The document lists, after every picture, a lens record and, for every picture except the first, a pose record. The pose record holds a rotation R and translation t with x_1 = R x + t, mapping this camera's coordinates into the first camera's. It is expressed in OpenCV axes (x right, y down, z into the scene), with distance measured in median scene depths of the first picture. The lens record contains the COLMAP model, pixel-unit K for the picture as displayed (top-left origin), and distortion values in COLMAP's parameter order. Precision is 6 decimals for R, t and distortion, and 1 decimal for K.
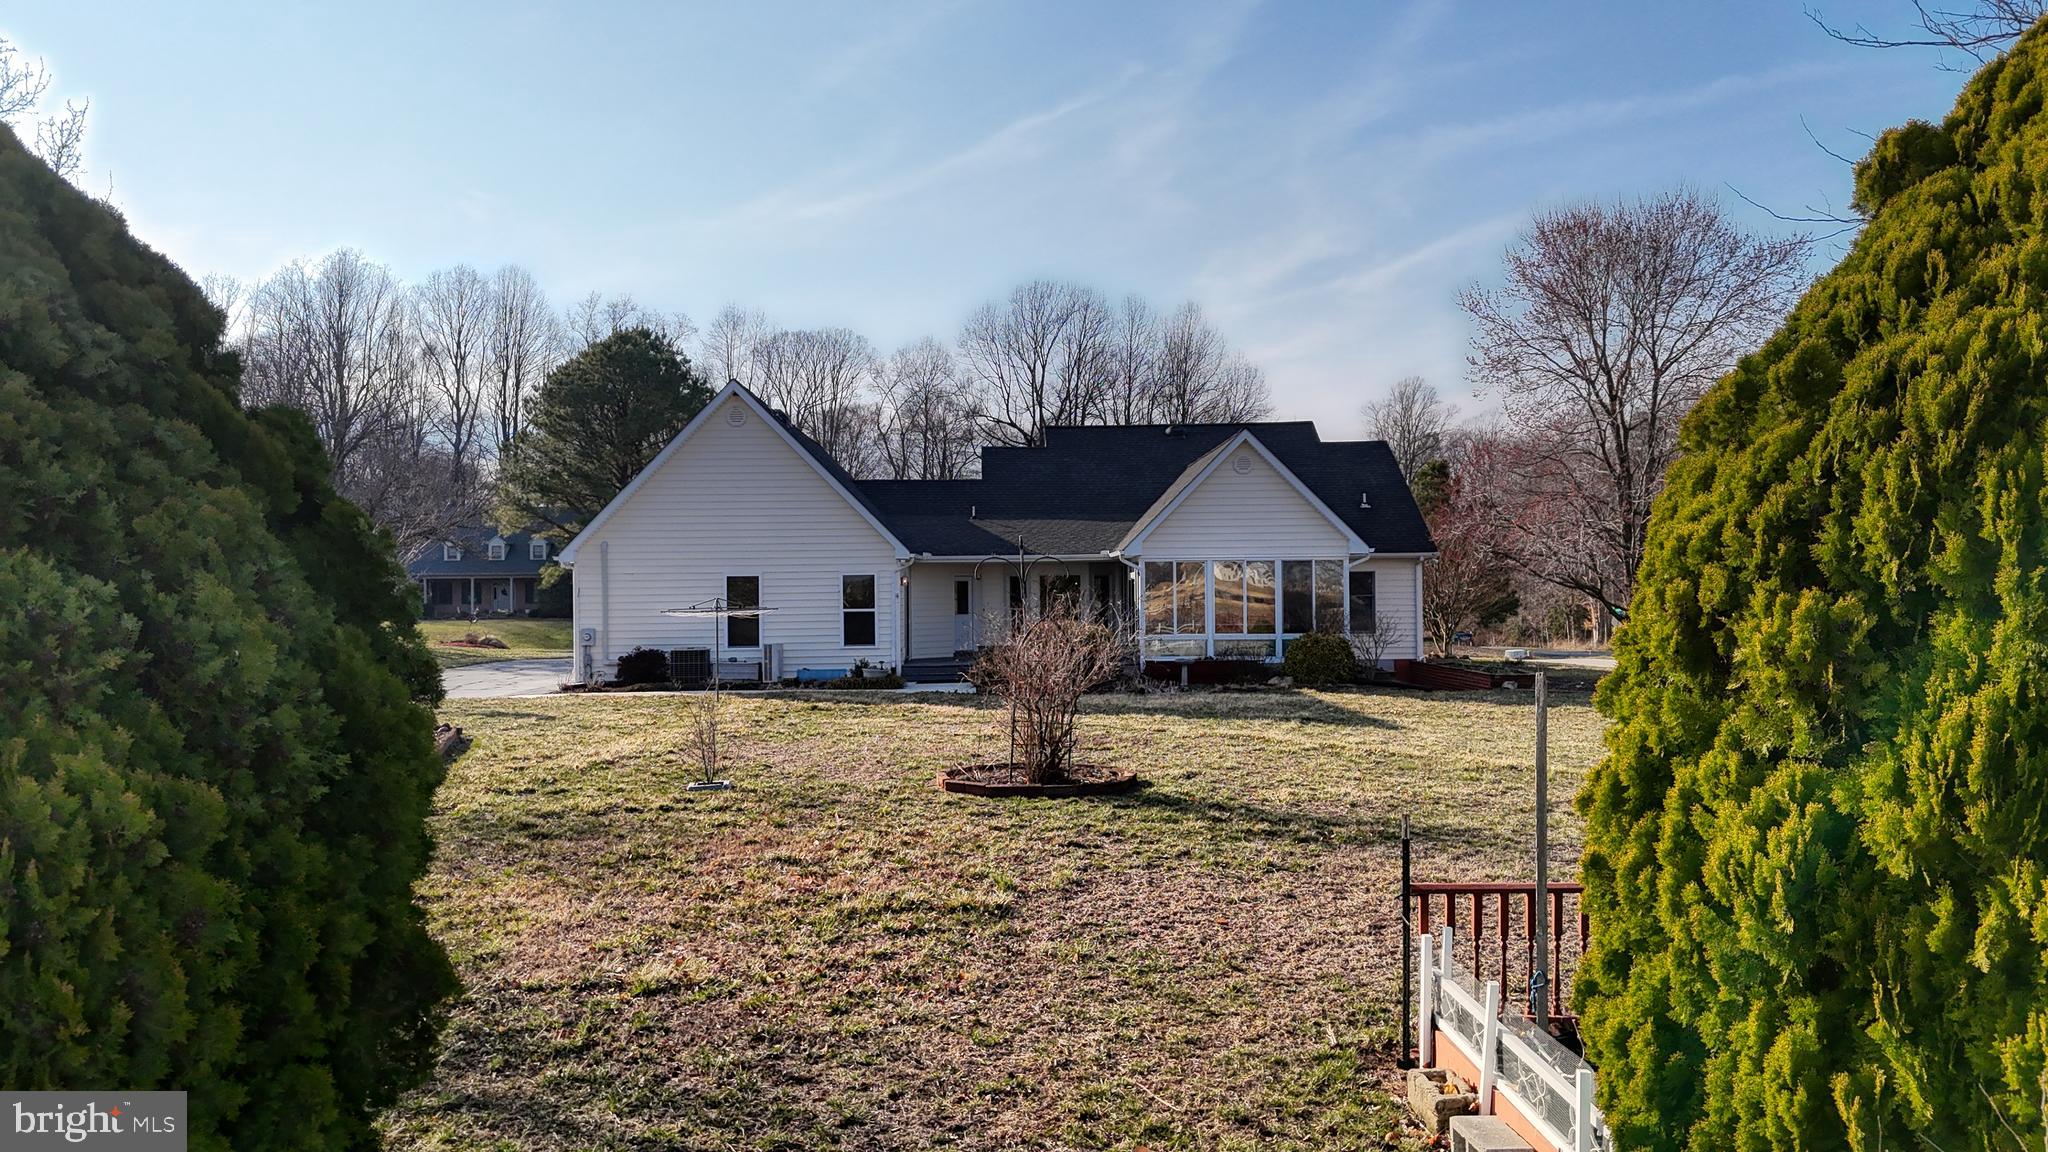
lens RADIAL K [[1495.9, 0, 1025.7], [0, 1495.9, 581.2], [0, 0, 1]] dist [0.091146, -0.099392]
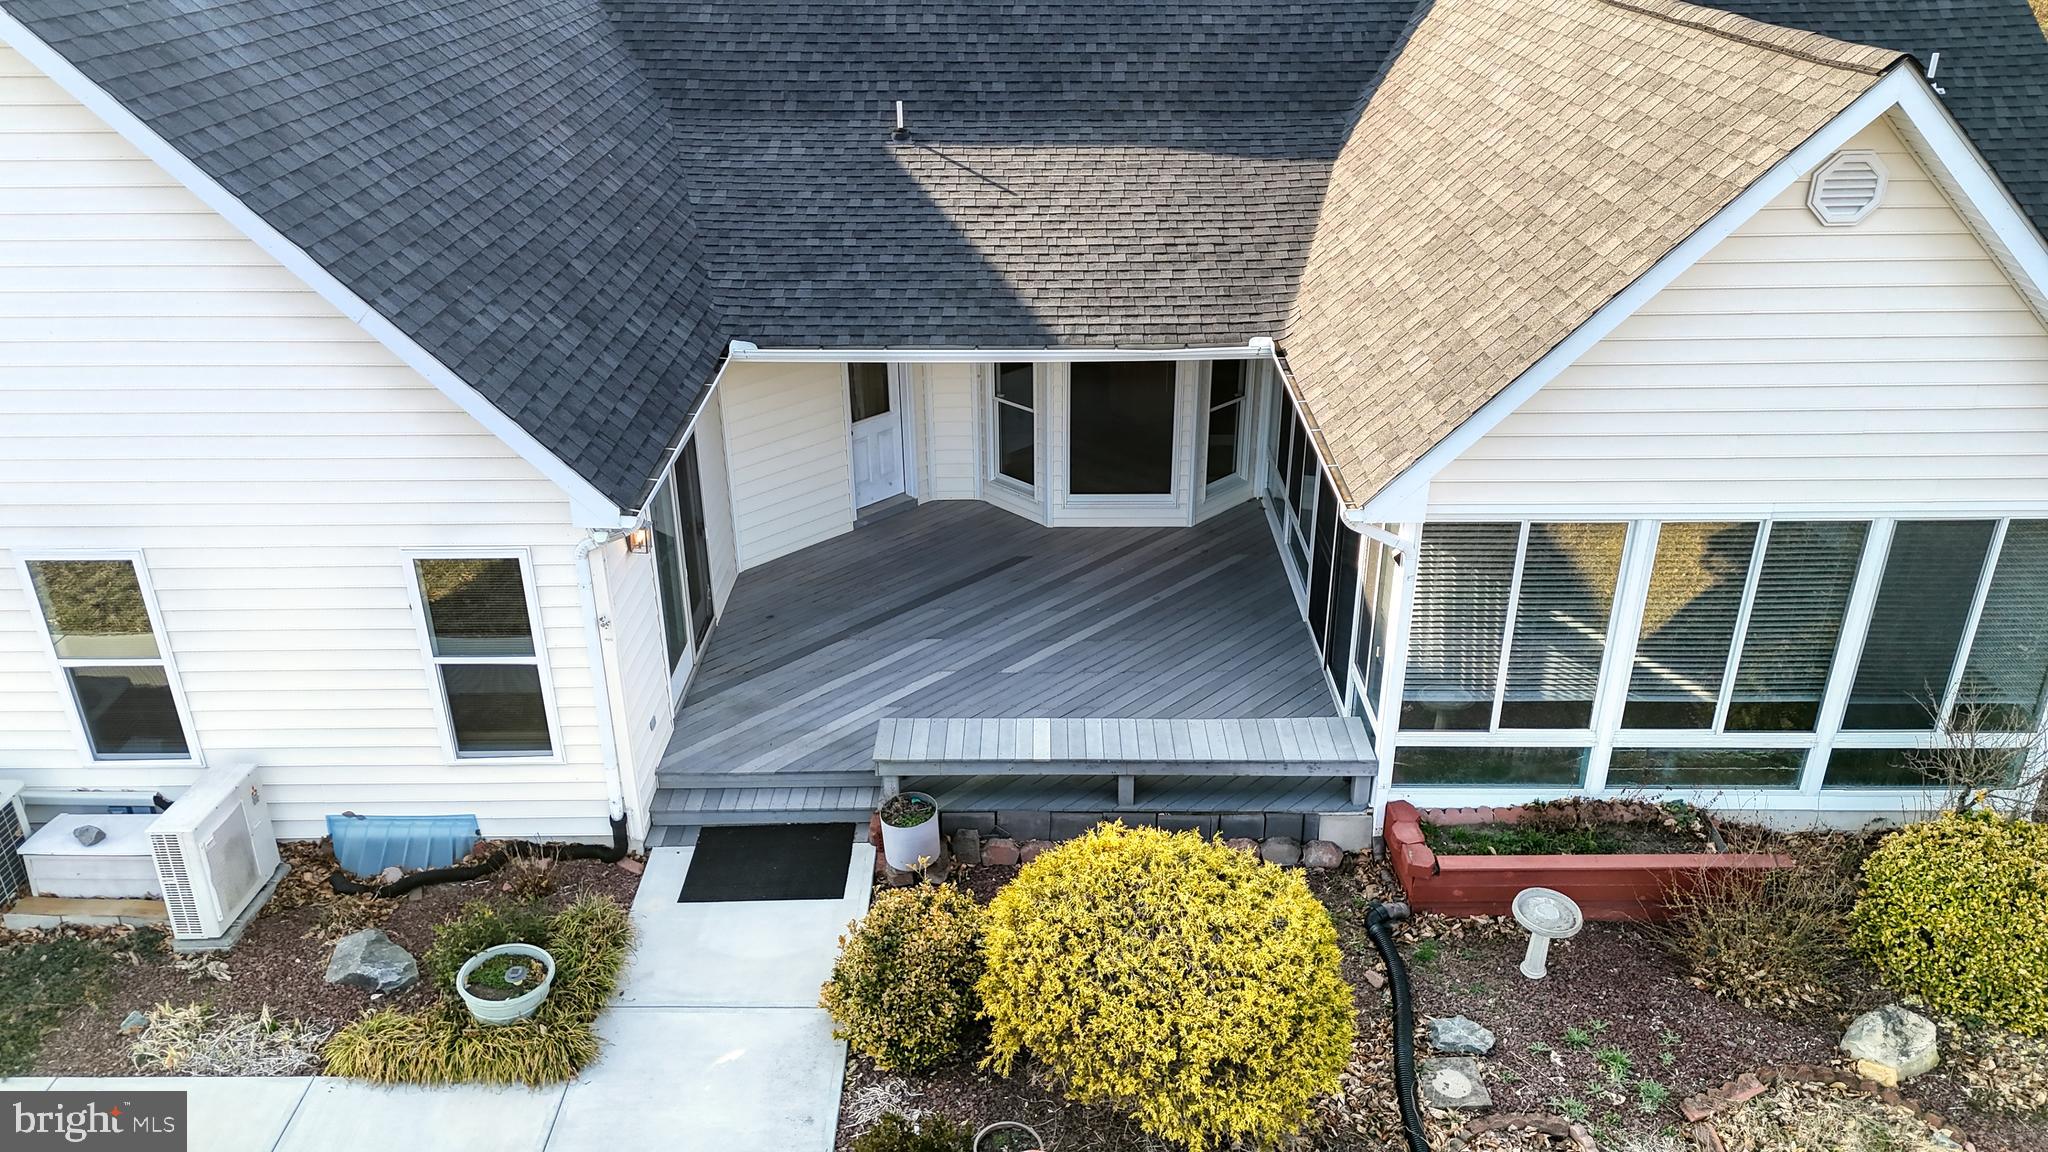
lens RADIAL K [[1507.3, 0, 1024.8], [0, 1507.3, 579.2], [0, 0, 1]] dist [0.054580, -0.038204]
pose [[0.999807, 0.011665, -0.015820, 0.005227], [-0.003354, 0.894308, 0.447440, -0.137202], [0.019367, -0.447300, 0.894174, 0.726211]]
